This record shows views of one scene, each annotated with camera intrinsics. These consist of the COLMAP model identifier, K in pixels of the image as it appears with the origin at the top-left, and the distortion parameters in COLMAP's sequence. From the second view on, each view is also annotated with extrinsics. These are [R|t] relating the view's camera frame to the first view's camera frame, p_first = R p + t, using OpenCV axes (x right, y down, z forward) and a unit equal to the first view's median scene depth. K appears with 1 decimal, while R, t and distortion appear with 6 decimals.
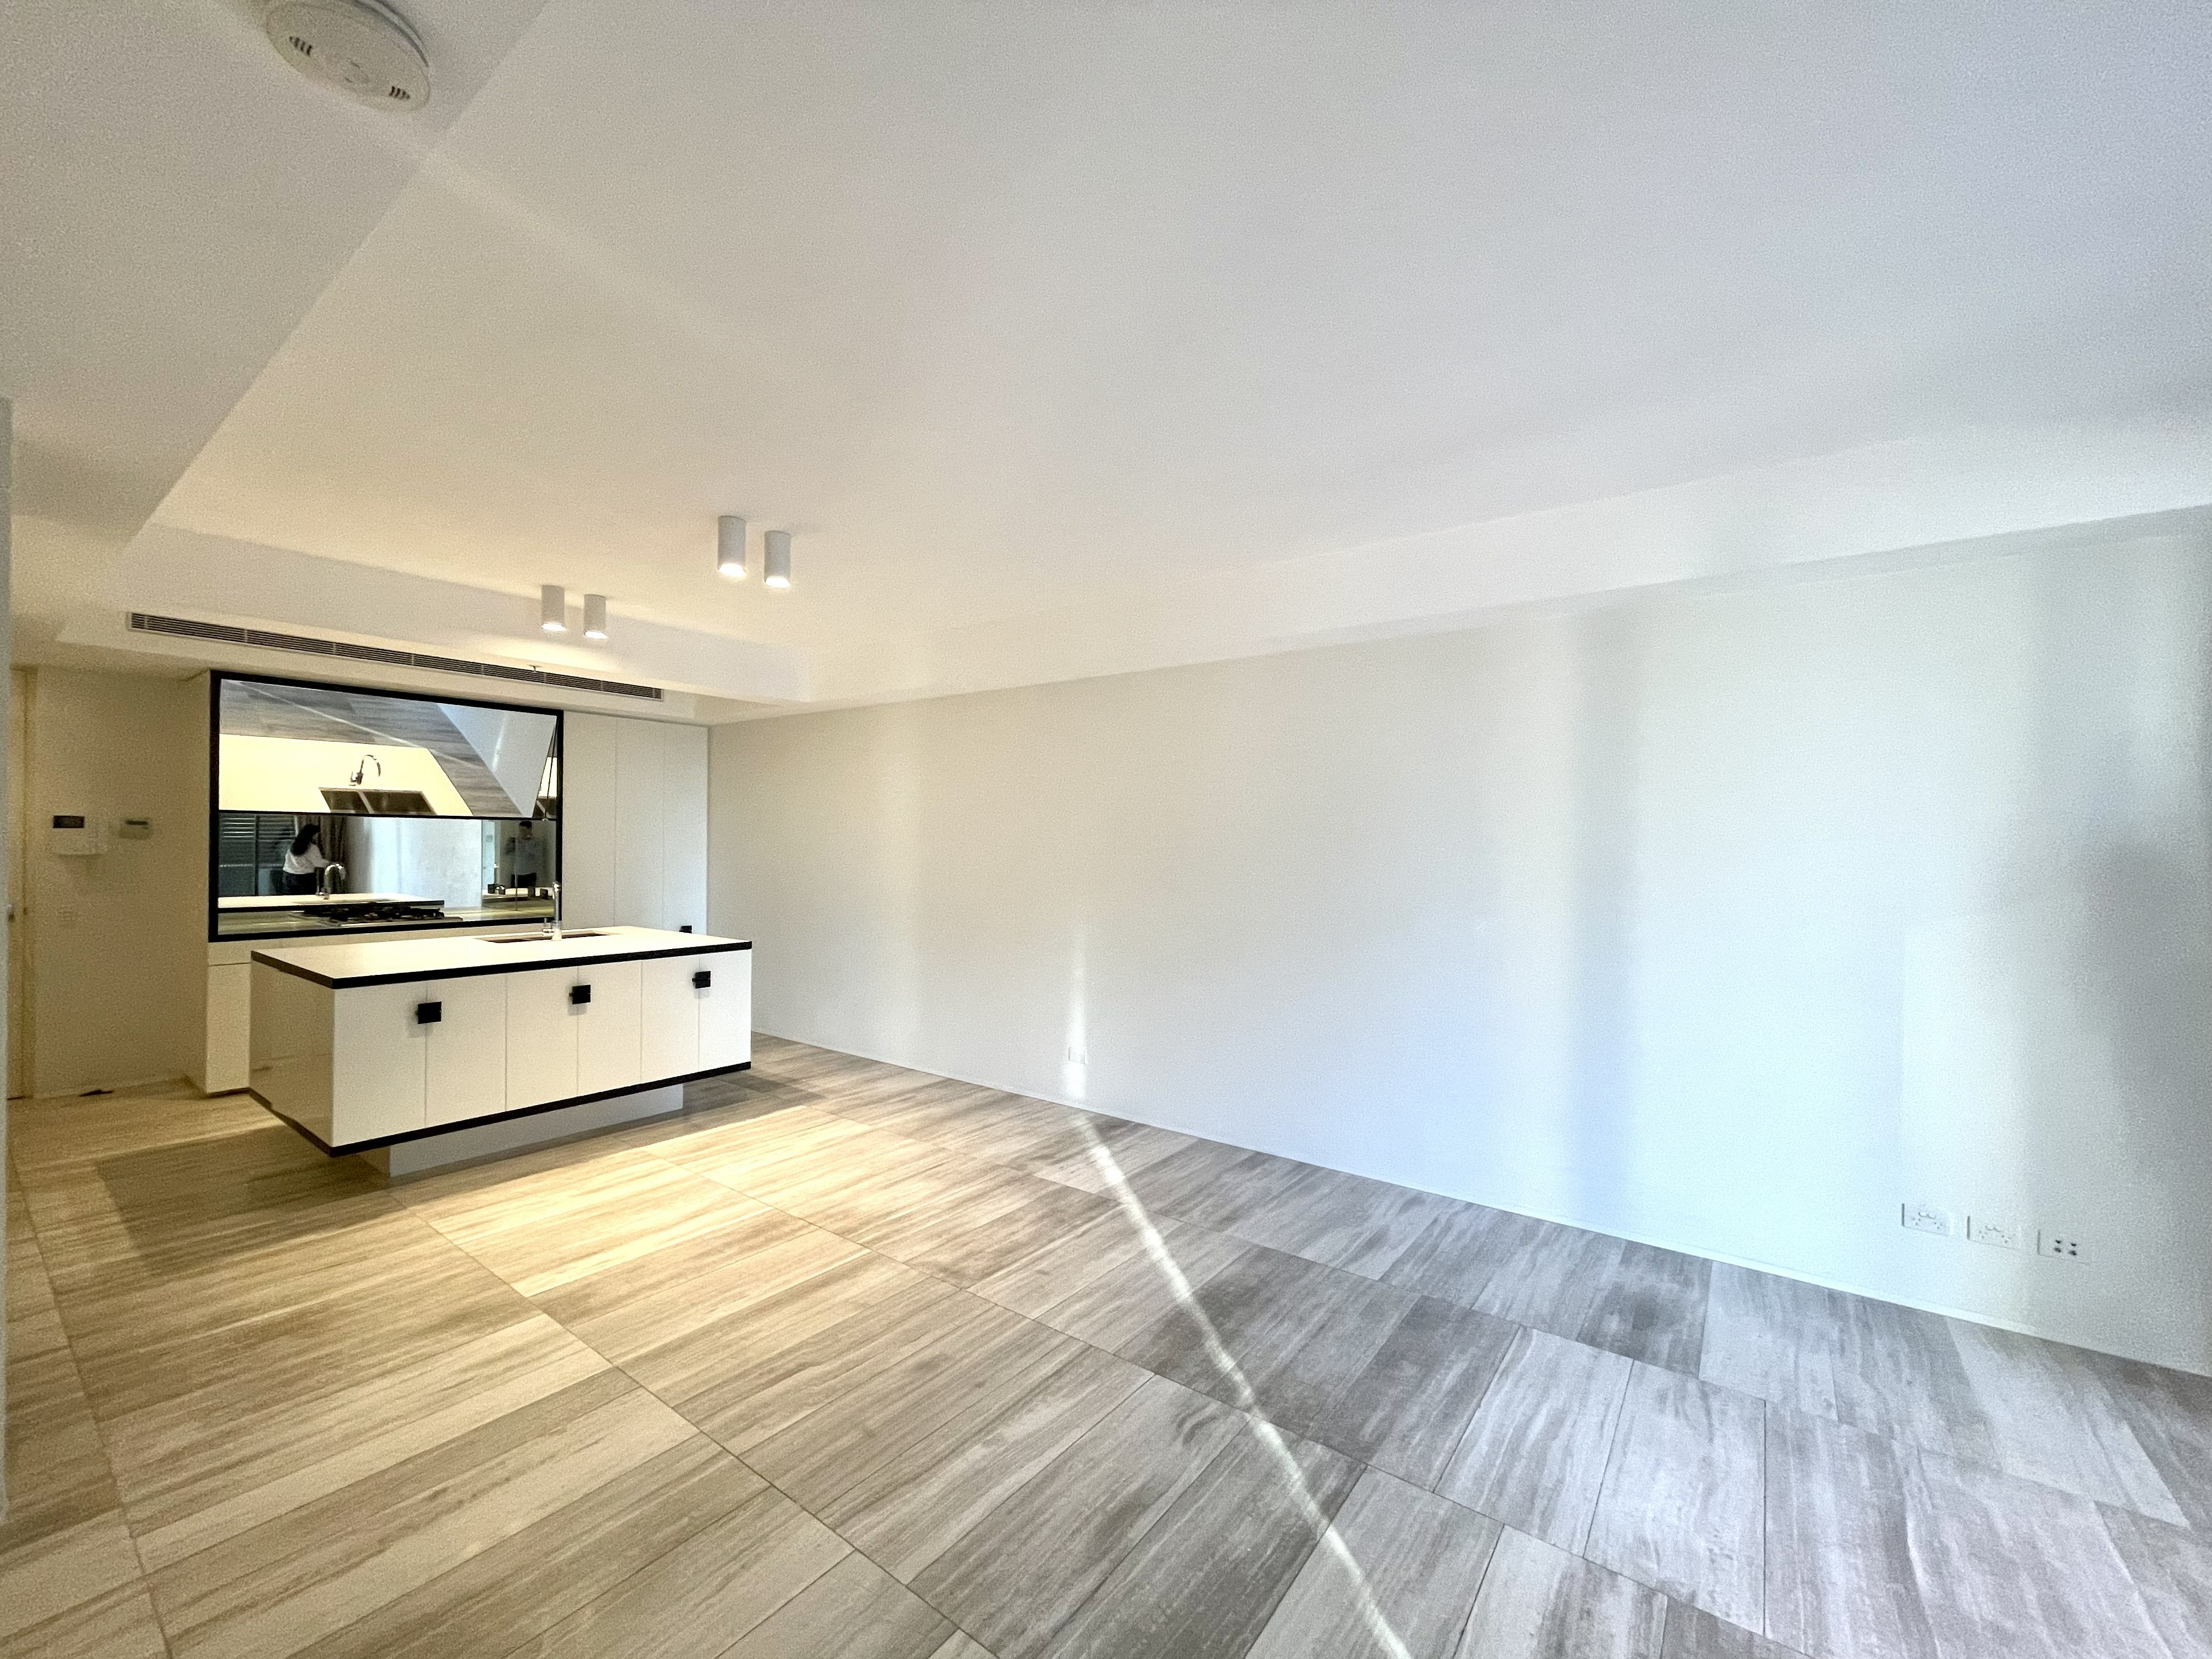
lens RADIAL K [[895.4, 0, 1101.9], [0, 895.4, 845.4], [0, 0, 1]] dist [0.007380, -0.000198]
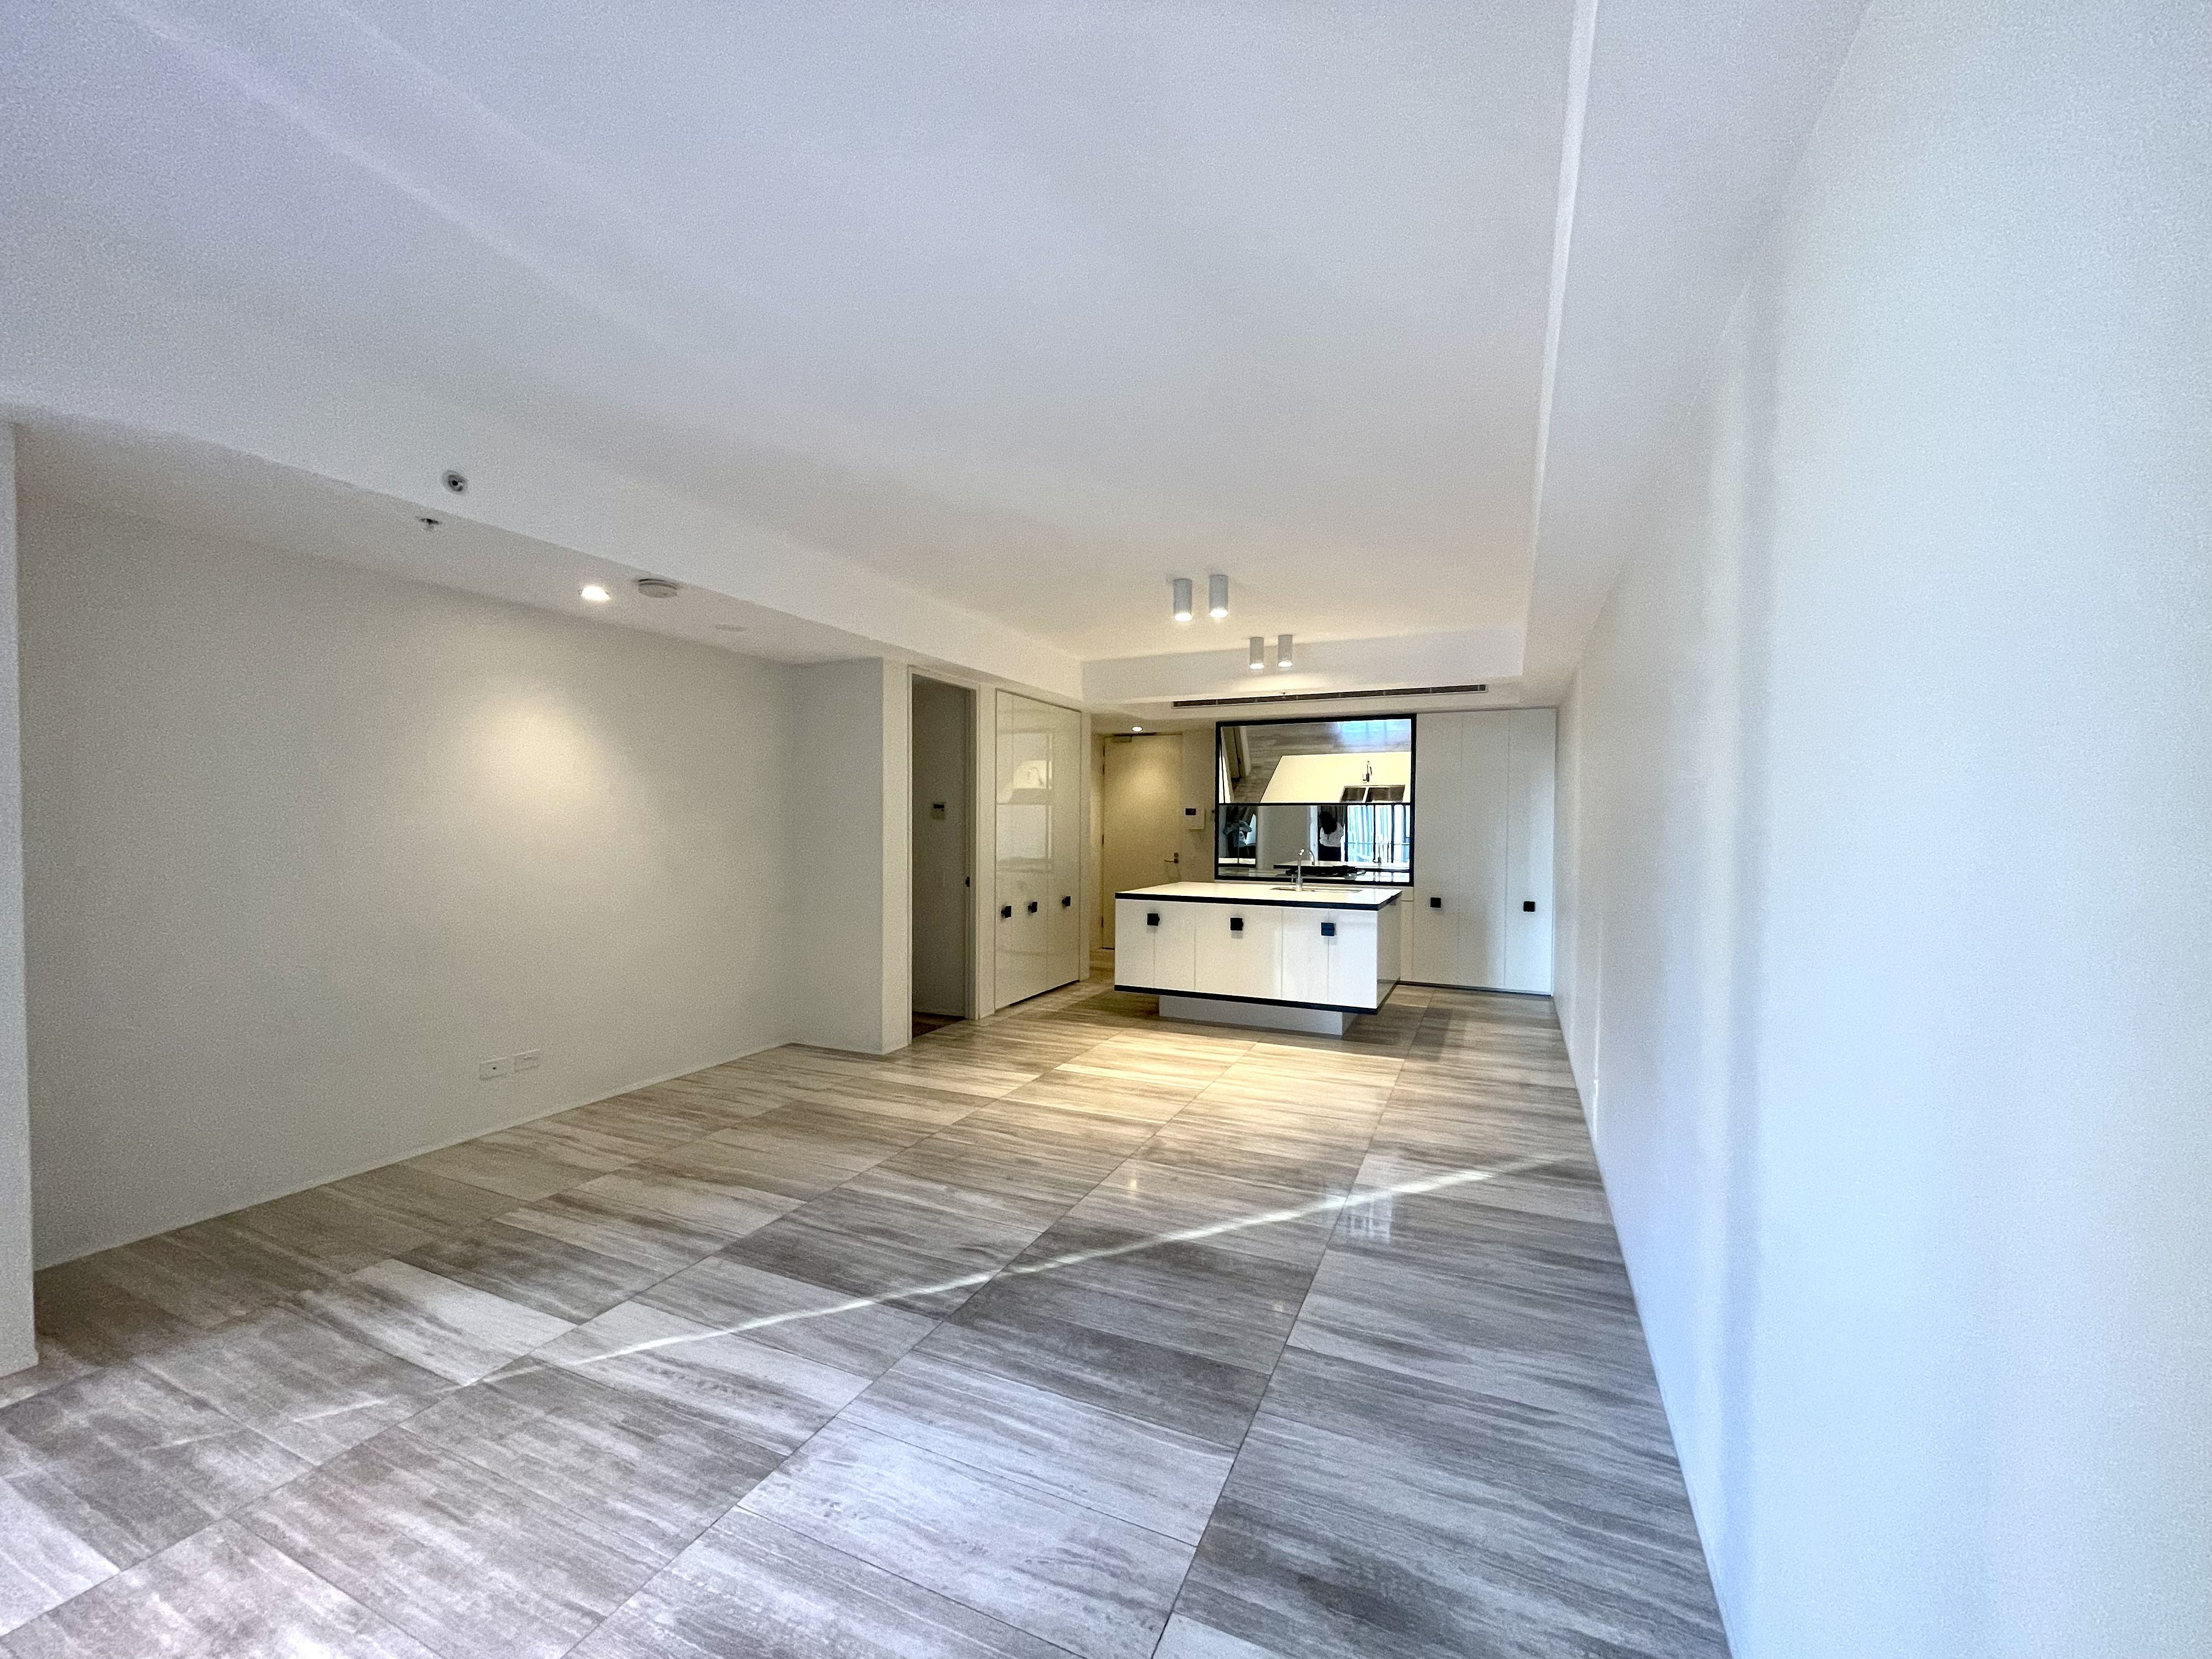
lens RADIAL K [[895.4, 0, 1101.9], [0, 895.4, 845.4], [0, 0, 1]] dist [0.007380, -0.000198]
pose [[0.216659, 0.016817, -0.976103, 0.926285], [-0.008410, 0.999847, 0.015359, 0.025513], [0.976211, 0.004882, 0.216767, 0.587693]]
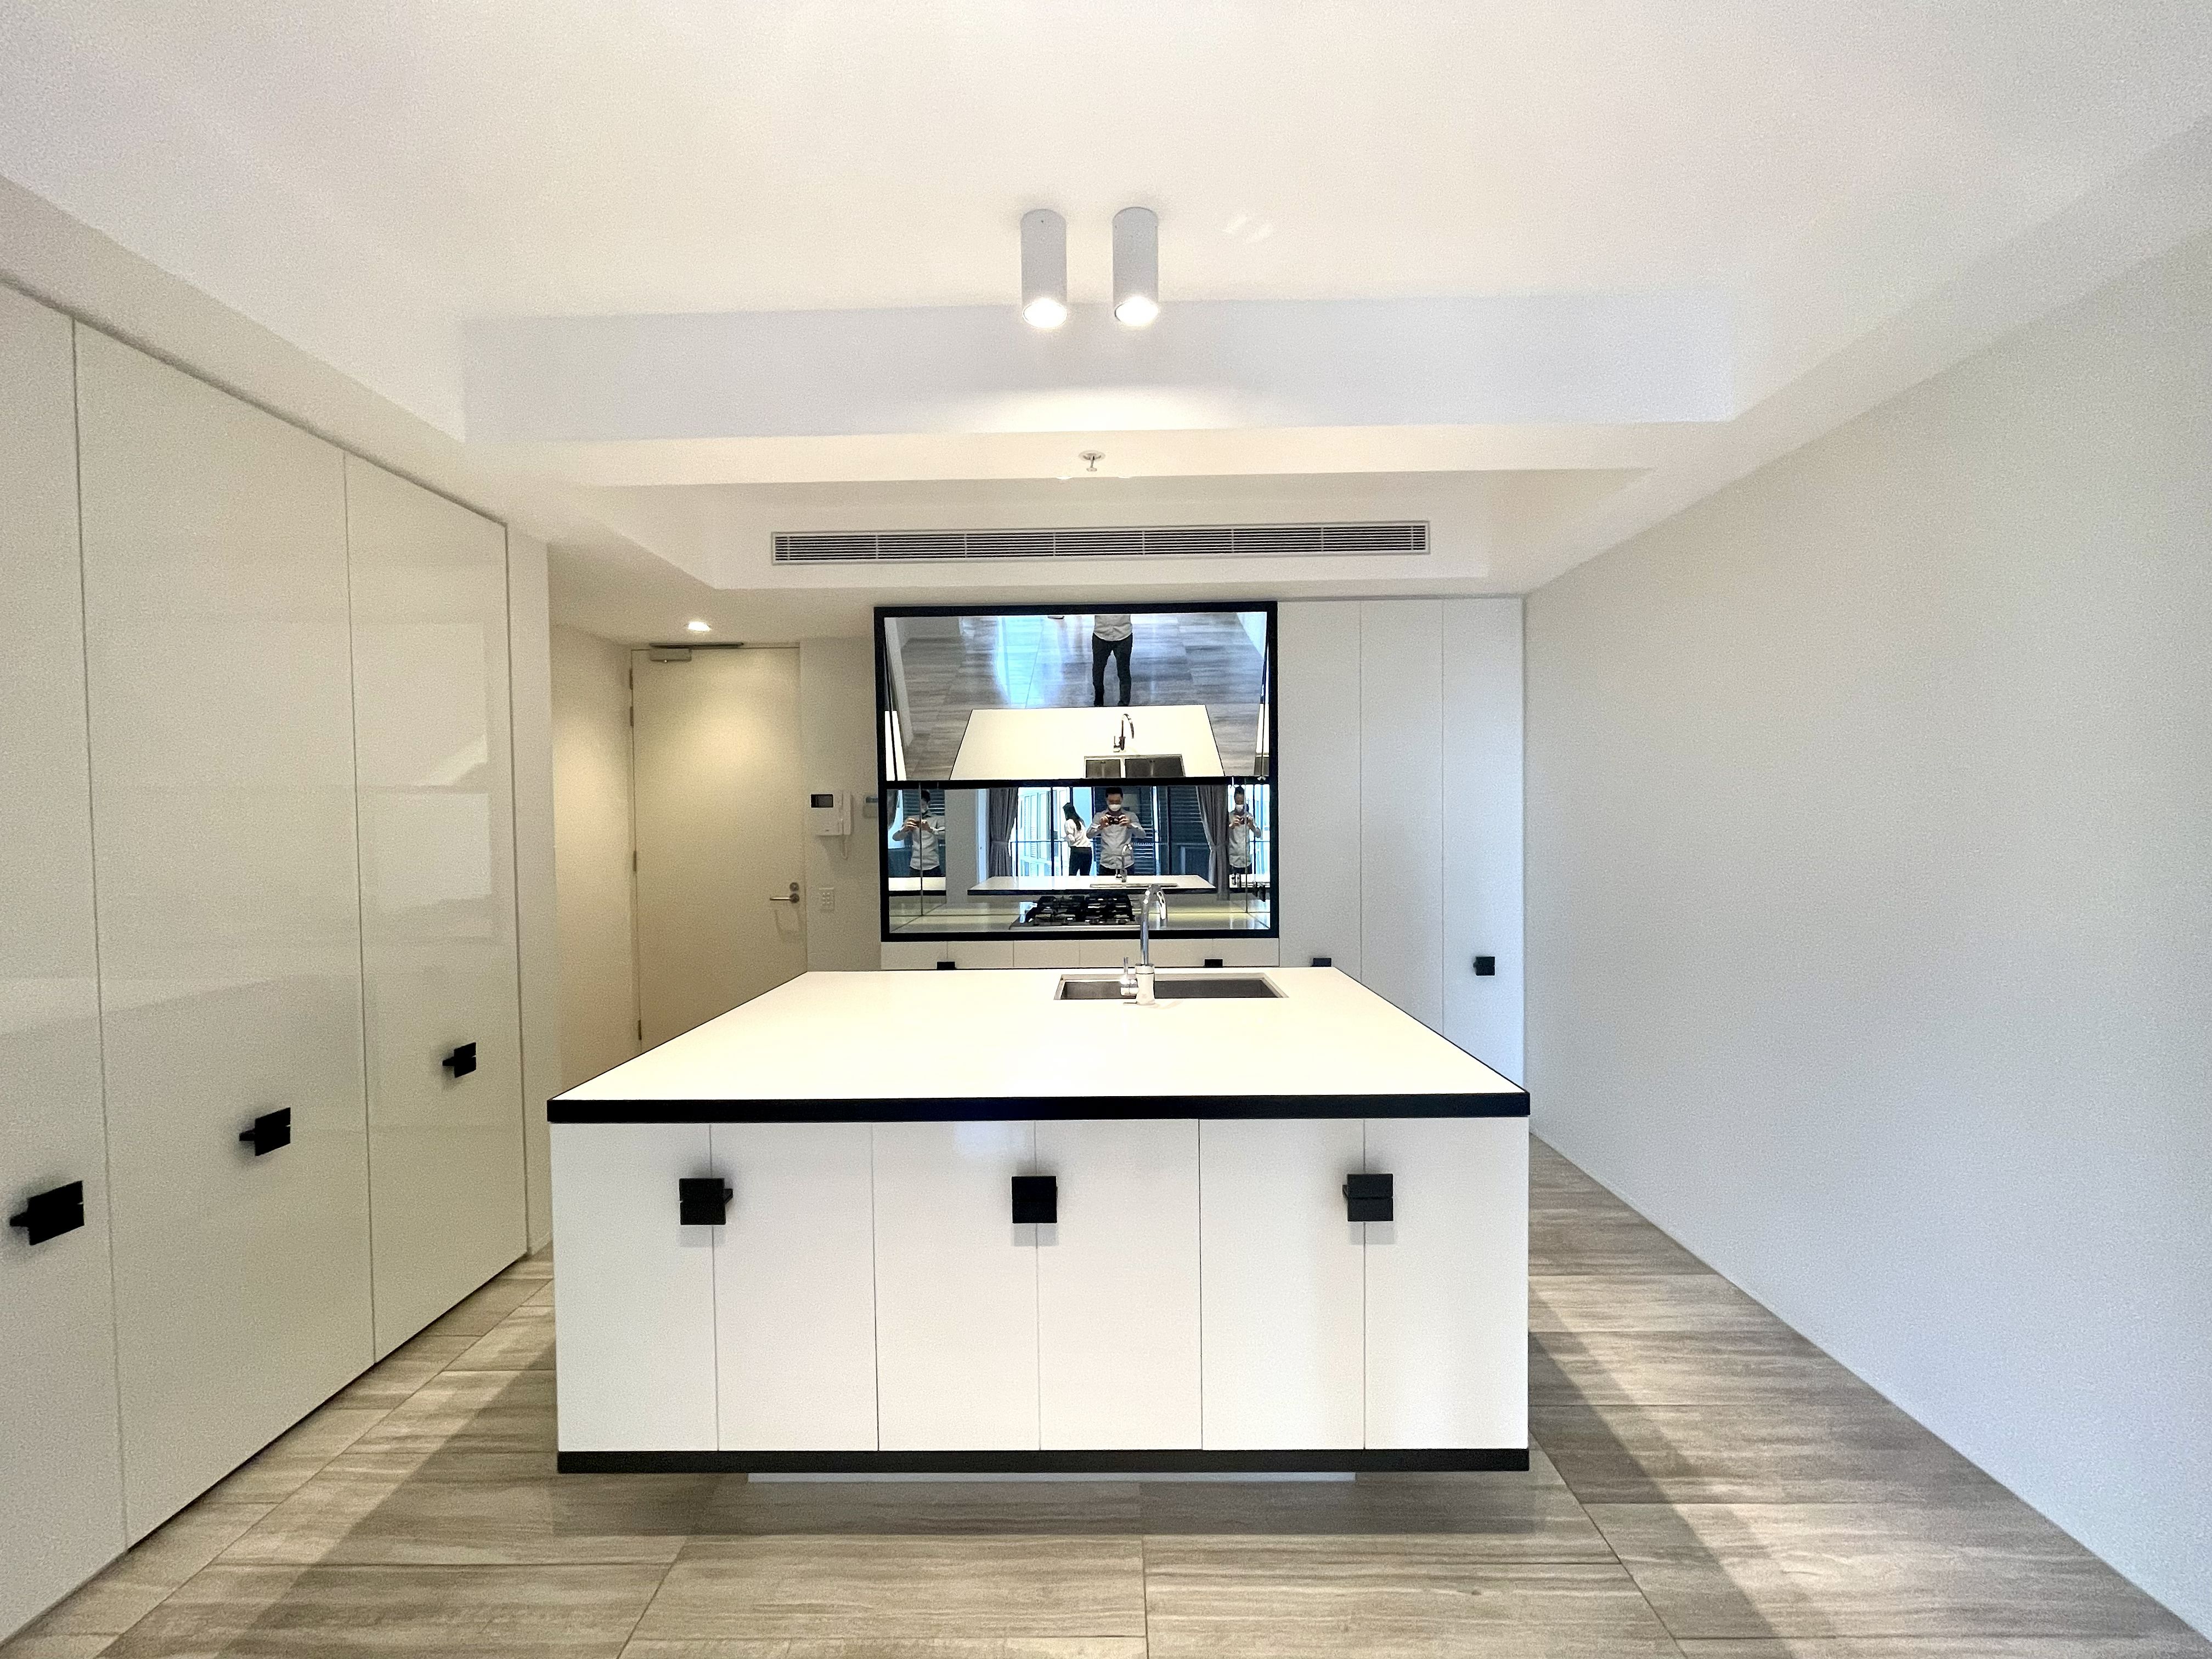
lens RADIAL K [[886.2, 0, 1095.1], [0, 886.2, 843.2], [0, 0, 1]] dist [0.001340, -0.002634]
pose [[0.586302, 0.004430, -0.810080, -0.317340], [0.015915, 0.999729, 0.016986, 0.010505], [0.809936, -0.022851, 0.586073, 0.979241]]
